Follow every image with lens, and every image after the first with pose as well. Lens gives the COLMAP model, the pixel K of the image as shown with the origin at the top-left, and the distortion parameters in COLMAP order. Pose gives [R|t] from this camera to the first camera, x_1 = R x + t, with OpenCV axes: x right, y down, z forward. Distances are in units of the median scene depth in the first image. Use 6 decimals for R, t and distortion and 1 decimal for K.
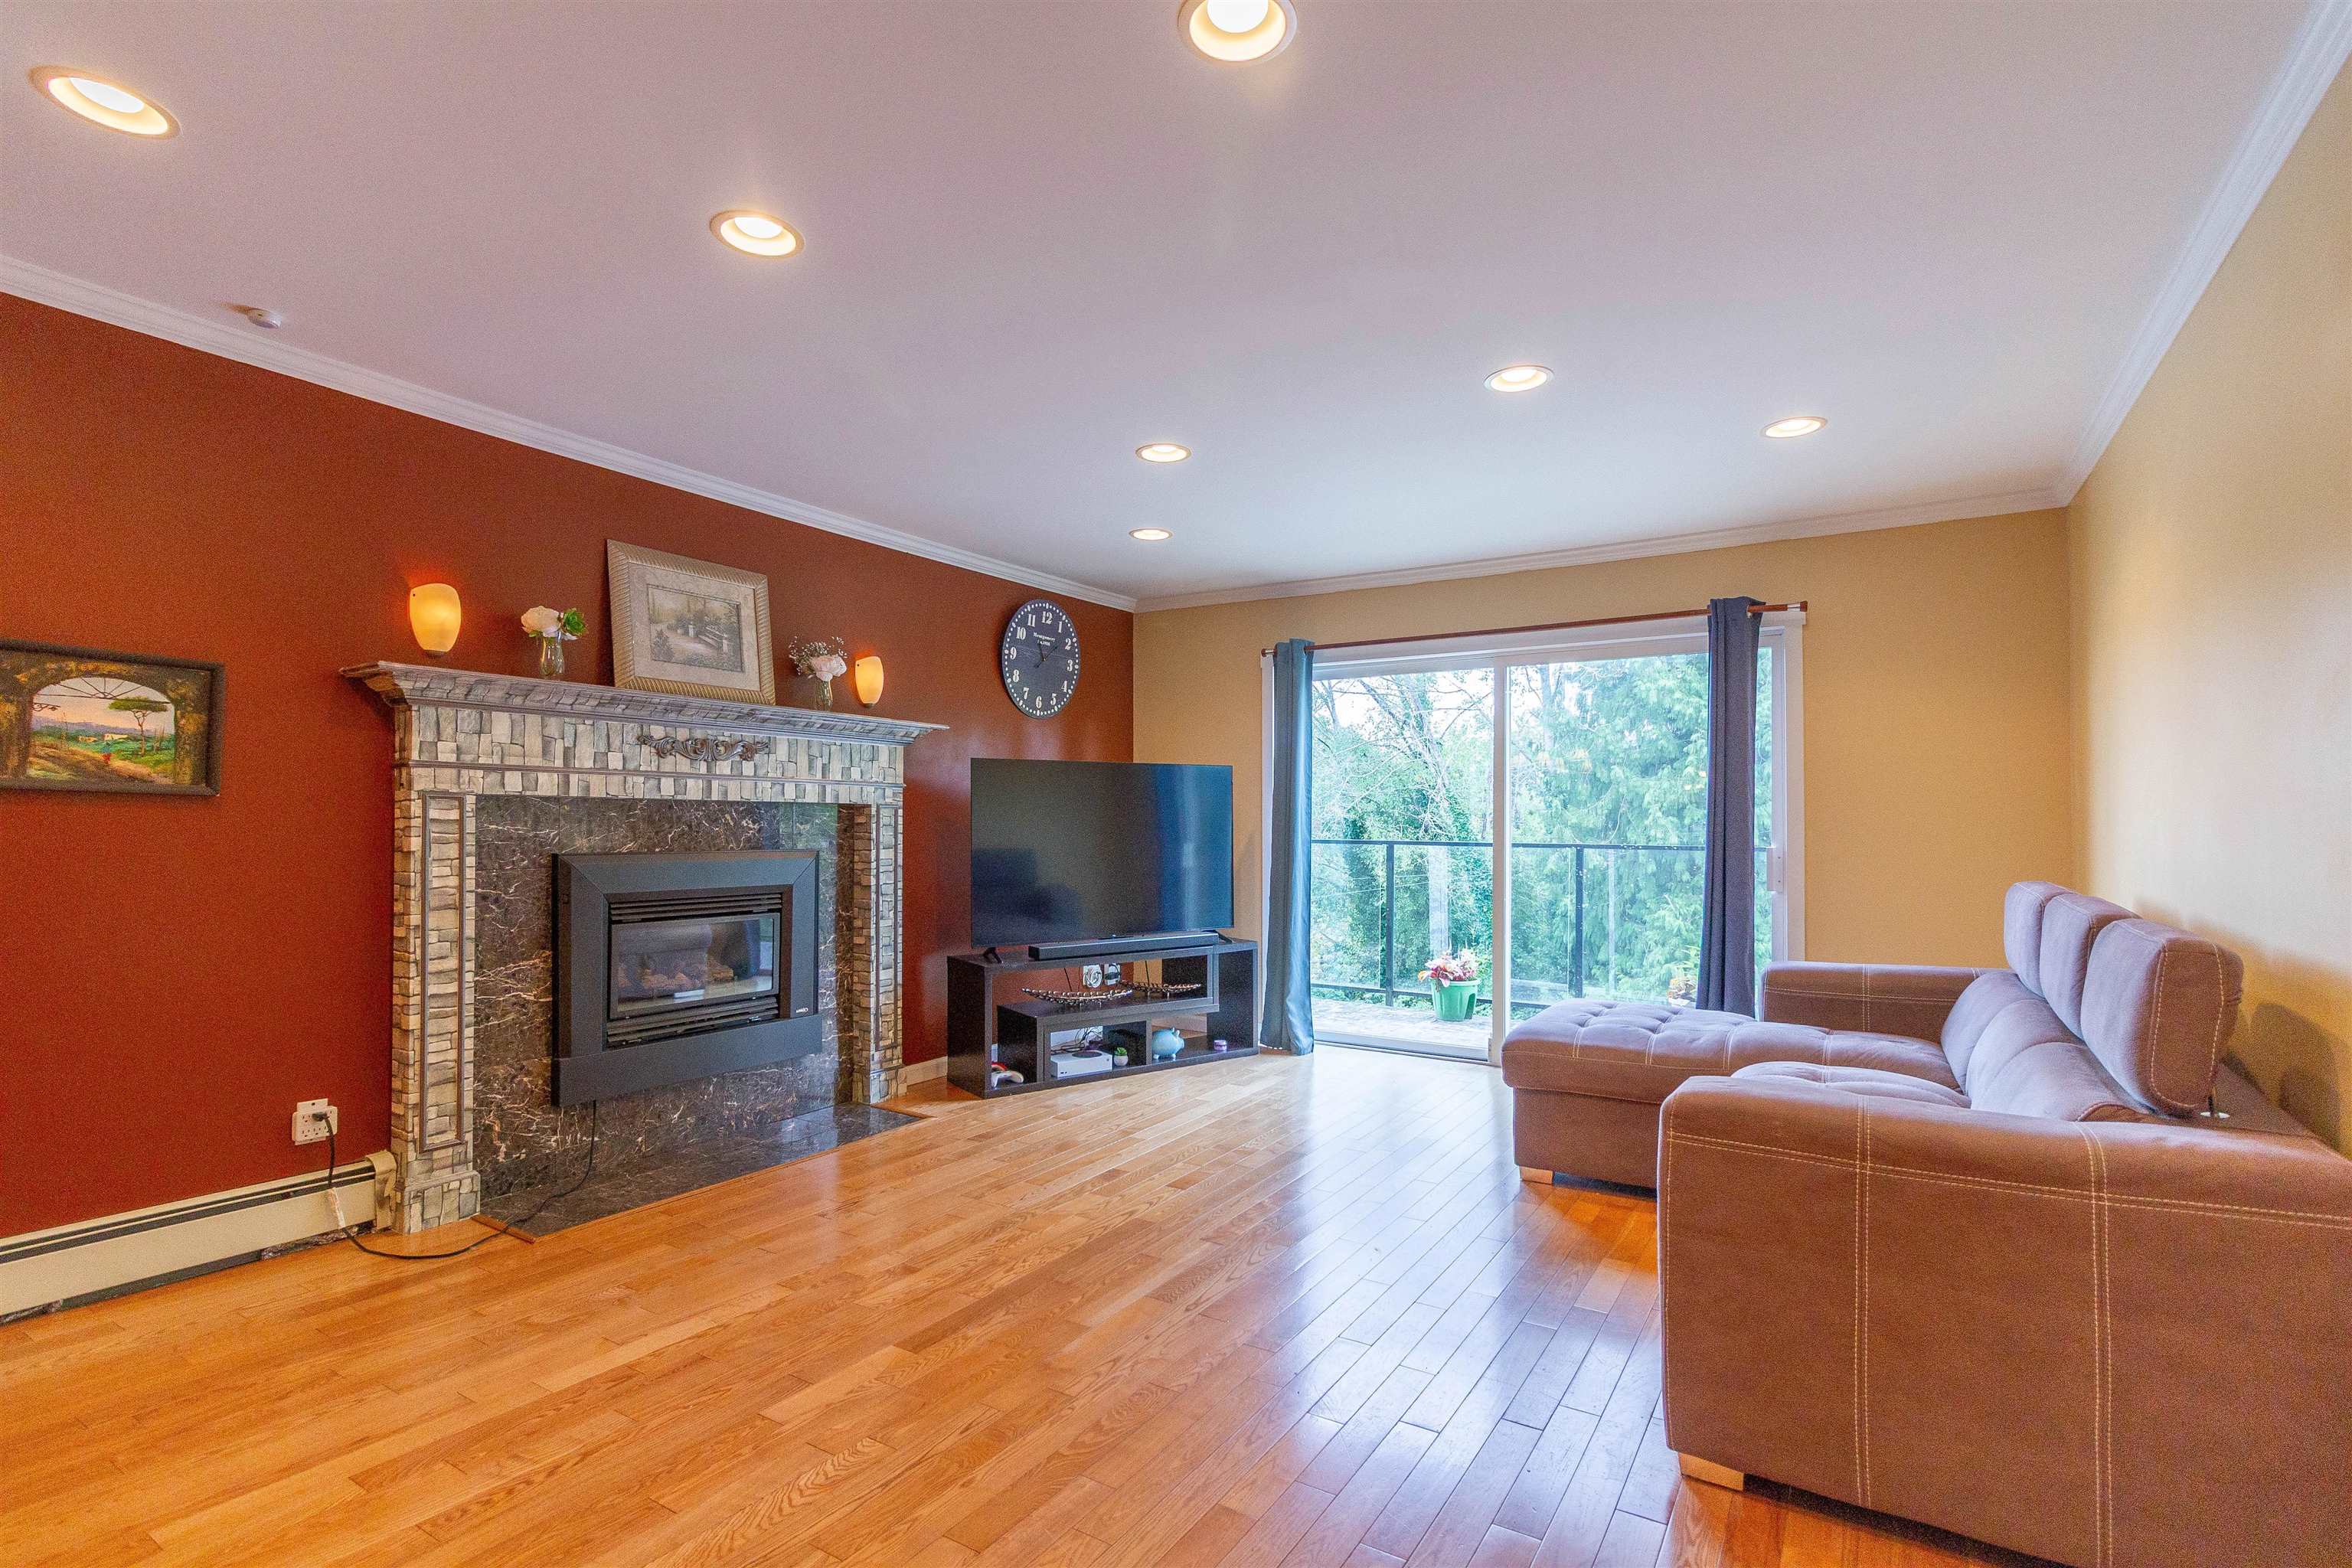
lens RADIAL K [[1146.6, 0, 1158.1], [0, 1146.6, 820.4], [0, 0, 1]] dist [0.000402, -0.000247]
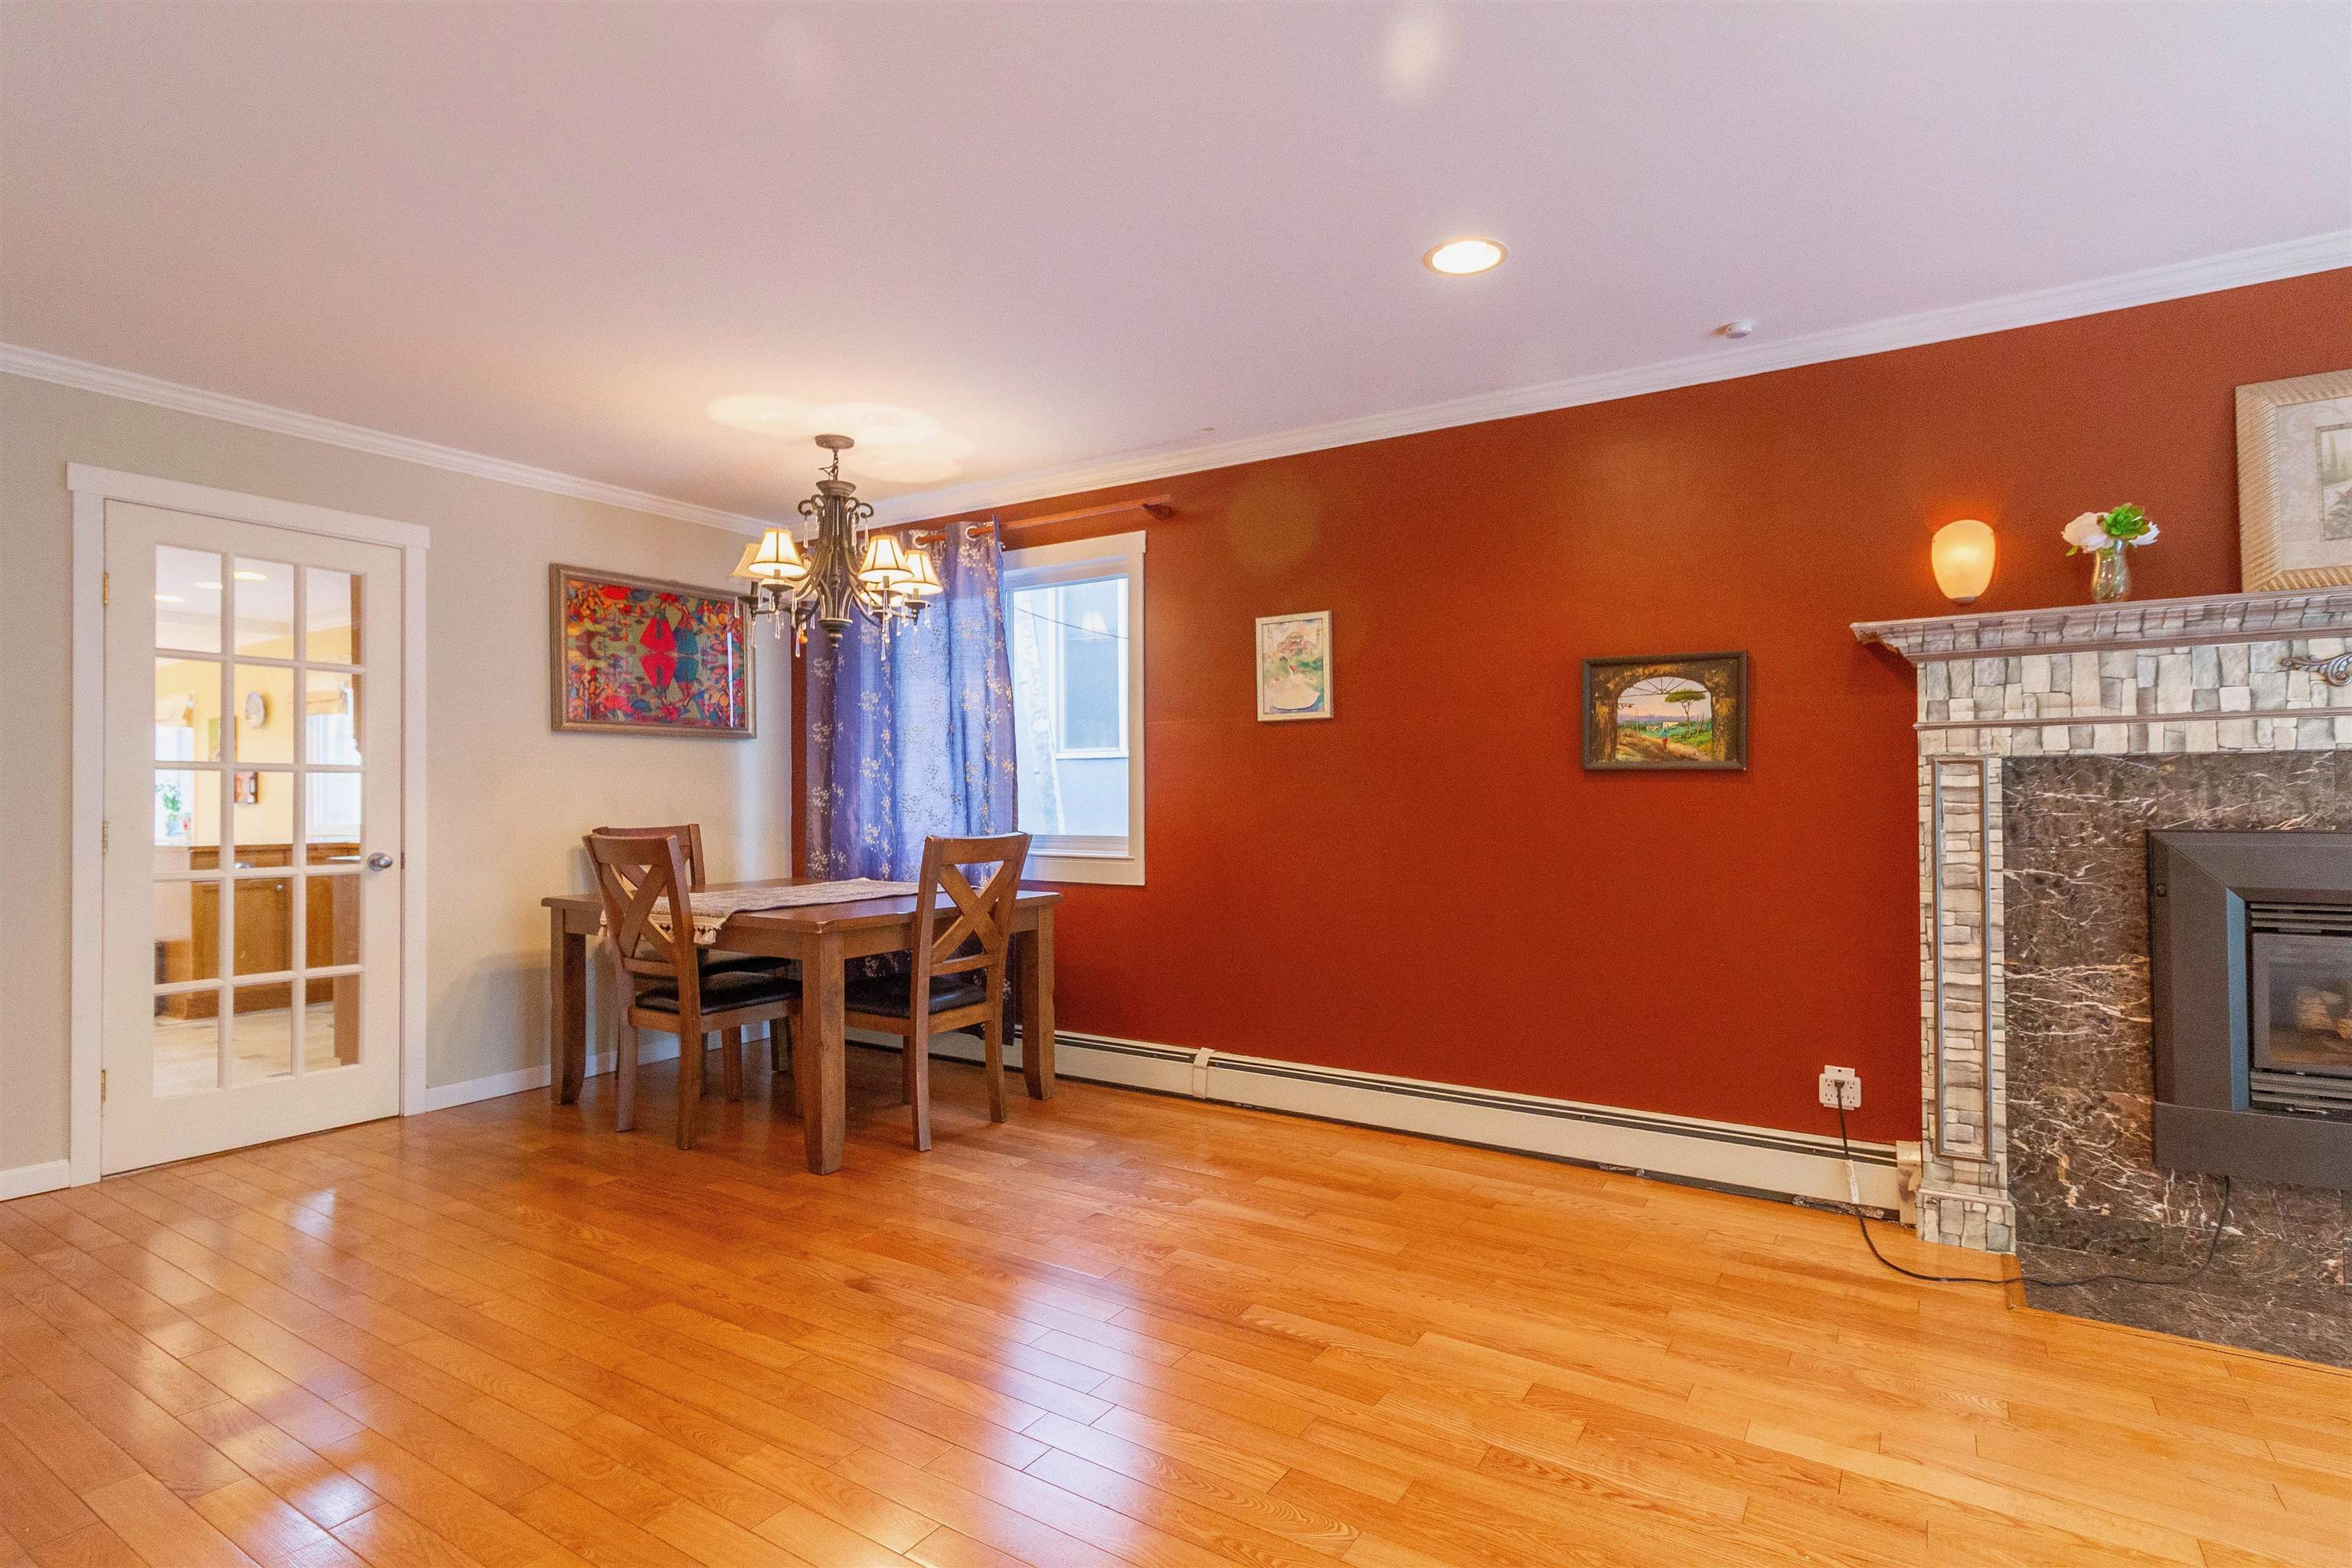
lens RADIAL K [[1099.5, 0, 1176.0], [0, 1099.5, 784.0], [0, 0, 1]] dist [0.001492, 0.000307]
pose [[0.009116, -0.017667, -0.999802, 0.197725], [0.012923, 0.999762, -0.017548, 0.003599], [0.999875, -0.012761, 0.009342, 0.349497]]
